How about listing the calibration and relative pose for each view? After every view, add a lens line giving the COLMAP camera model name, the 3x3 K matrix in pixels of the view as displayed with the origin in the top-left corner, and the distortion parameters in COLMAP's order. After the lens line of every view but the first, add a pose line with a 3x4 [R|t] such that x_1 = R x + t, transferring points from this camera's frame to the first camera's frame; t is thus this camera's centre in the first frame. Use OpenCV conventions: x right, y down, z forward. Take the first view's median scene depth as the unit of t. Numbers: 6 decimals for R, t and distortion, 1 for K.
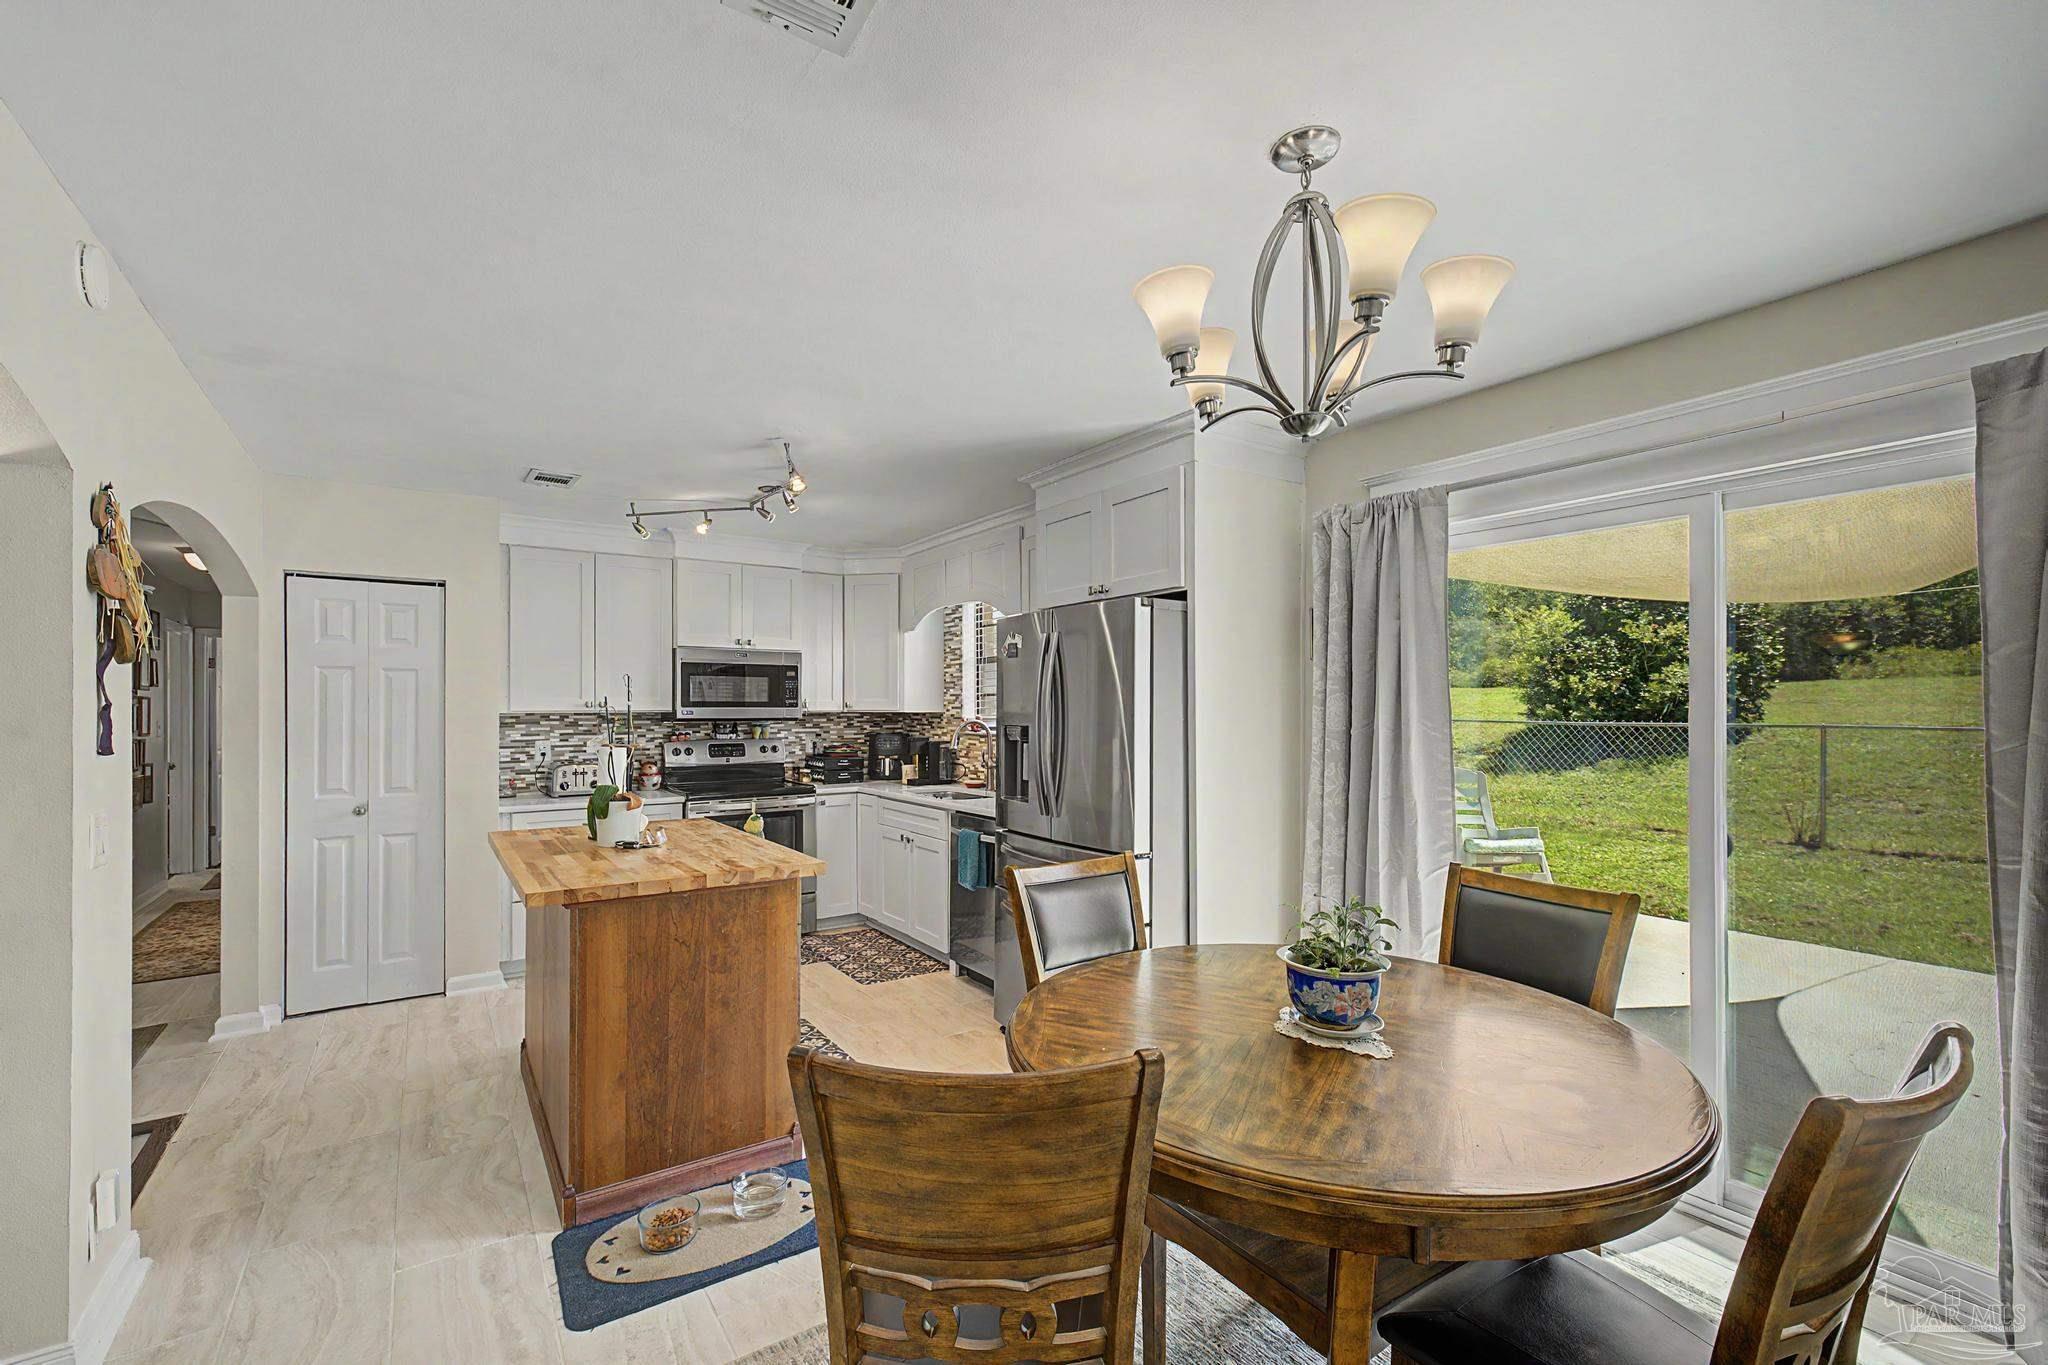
lens RADIAL K [[887.7, 0, 1024.3], [0, 887.7, 714.8], [0, 0, 1]] dist [0.001135, 0.000036]
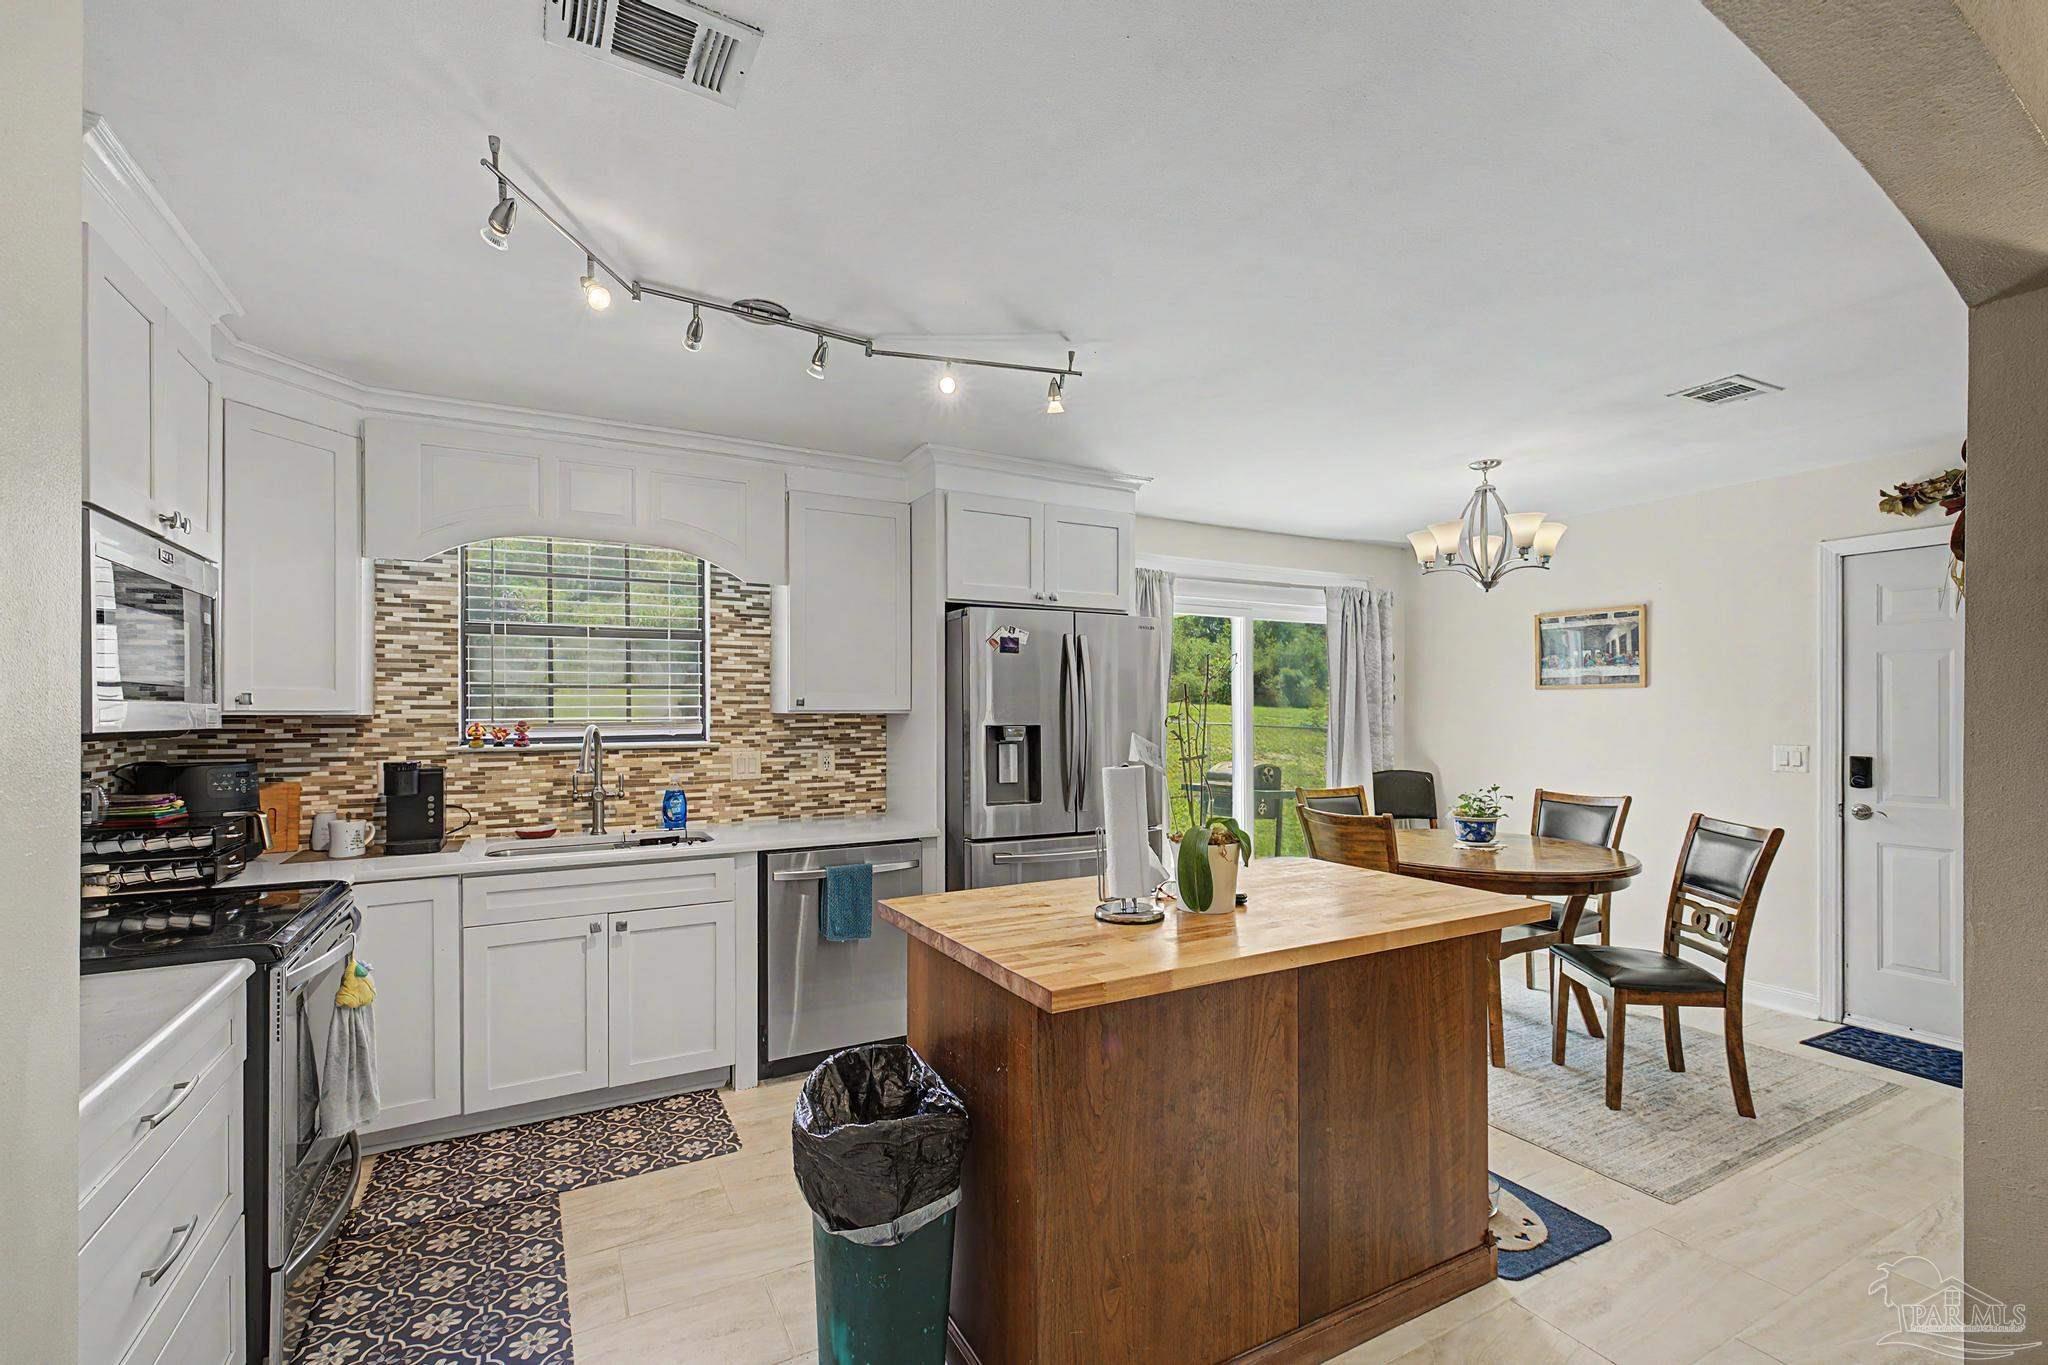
lens RADIAL K [[887.7, 0, 1024.3], [0, 887.7, 714.8], [0, 0, 1]] dist [0.001135, 0.000036]
pose [[0.091352, -0.001944, 0.995817, -0.625191], [0.009420, 0.999955, 0.001088, 0.000065], [-0.995774, 0.009281, 0.091366, 0.594310]]
